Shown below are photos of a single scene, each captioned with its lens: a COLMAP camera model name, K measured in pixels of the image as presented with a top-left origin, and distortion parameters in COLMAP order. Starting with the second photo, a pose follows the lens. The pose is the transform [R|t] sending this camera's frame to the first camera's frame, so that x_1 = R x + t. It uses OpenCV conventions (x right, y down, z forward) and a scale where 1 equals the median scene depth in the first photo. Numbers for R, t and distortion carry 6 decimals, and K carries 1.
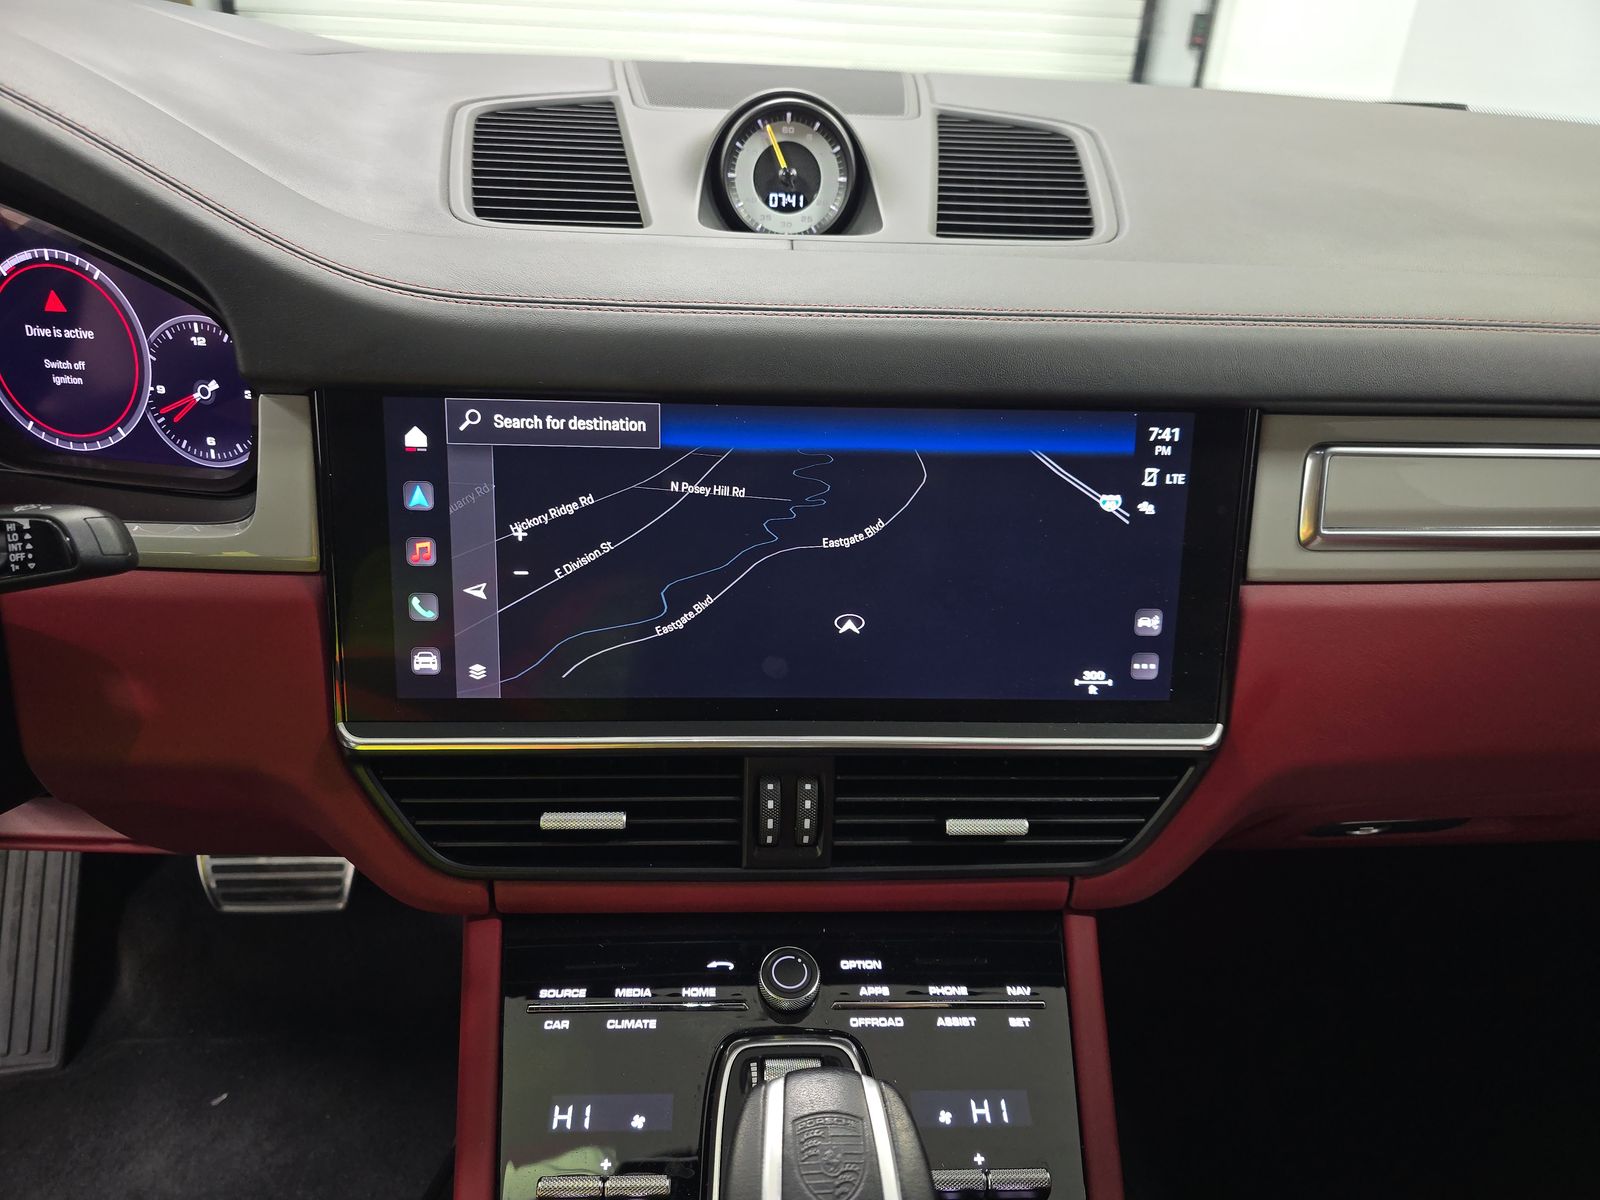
lens RADIAL K [[1064.7, 0, 800.0], [0, 1064.7, 600.0], [0, 0, 1]] dist [0.067287, -0.077090]
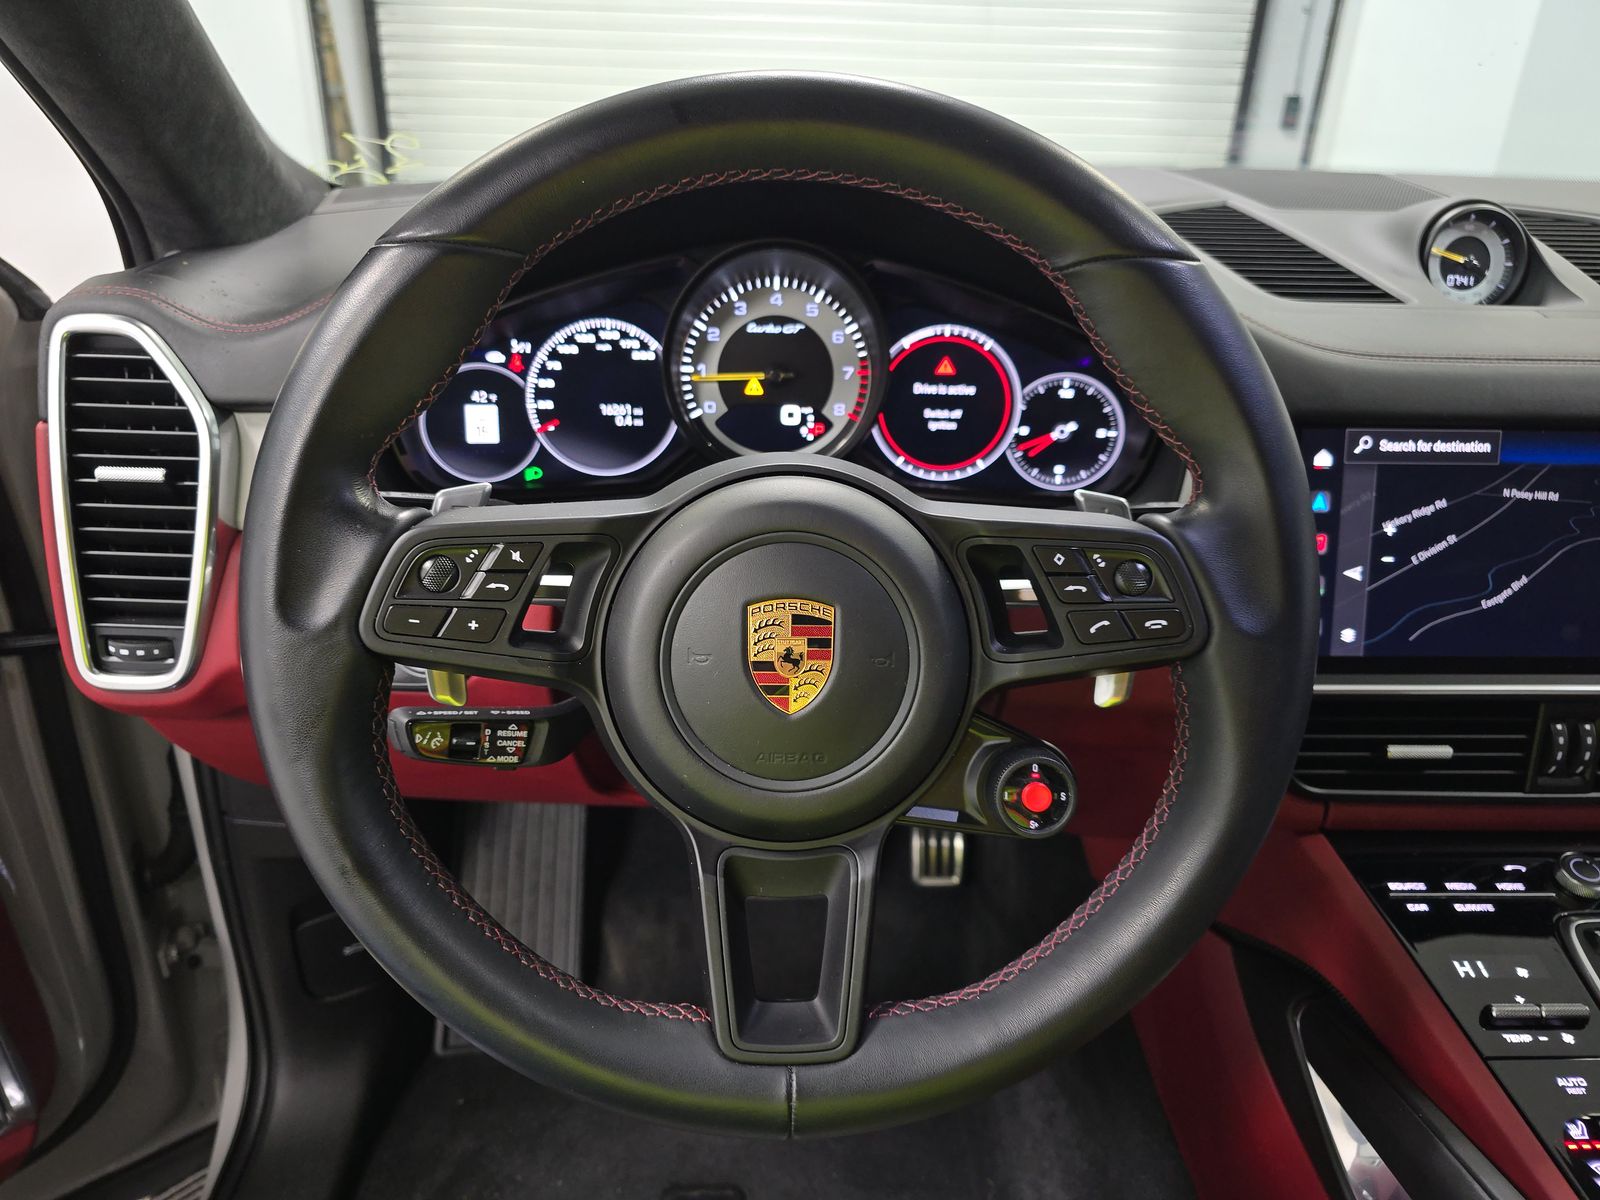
lens RADIAL K [[1079.6, 0, 800.0], [0, 1079.6, 600.0], [0, 0, 1]] dist [-0.006935, 0.005602]
pose [[0.999410, -0.006766, -0.033659, -0.927080], [0.004616, 0.997967, -0.063569, 0.104573], [0.034020, 0.063376, 0.997410, -0.346224]]
